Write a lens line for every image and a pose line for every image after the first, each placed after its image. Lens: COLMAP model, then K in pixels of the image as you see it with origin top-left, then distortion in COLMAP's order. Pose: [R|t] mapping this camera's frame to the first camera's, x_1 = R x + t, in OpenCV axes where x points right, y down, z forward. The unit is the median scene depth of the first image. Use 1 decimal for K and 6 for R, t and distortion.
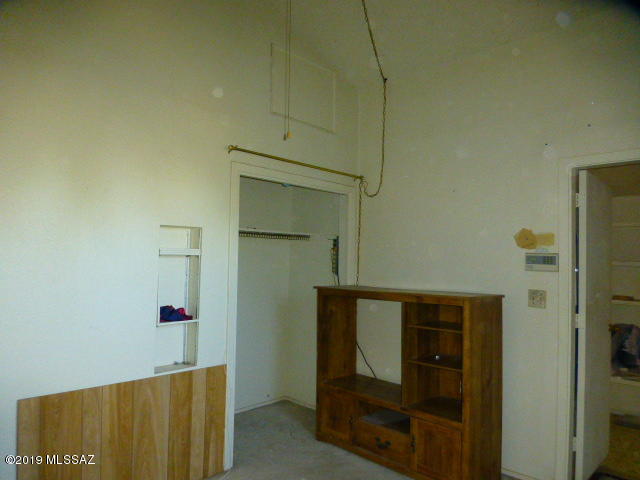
lens RADIAL K [[463.2, 0, 320.0], [0, 463.2, 240.0], [0, 0, 1]] dist [-0.001012, 0.000096]
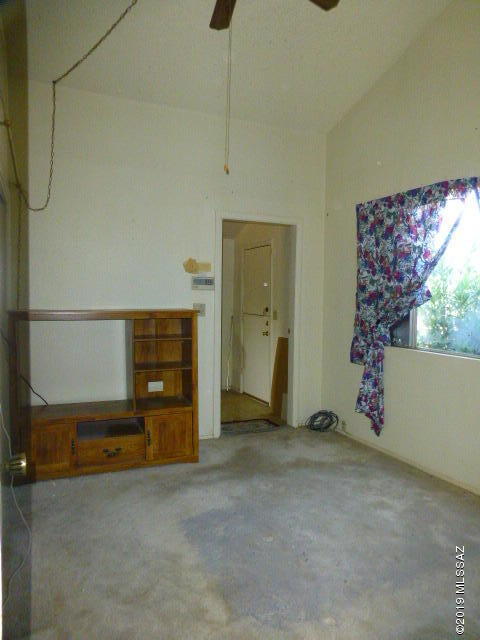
lens RADIAL K [[463.2, 0, 240.0], [0, 463.2, 320.0], [0, 0, 1]] dist [-0.001012, 0.000096]
pose [[0.386221, -0.063785, 0.920198, -0.741833], [-0.036455, 0.995771, 0.084325, 0.035013], [-0.921685, -0.066114, 0.382263, 0.351634]]
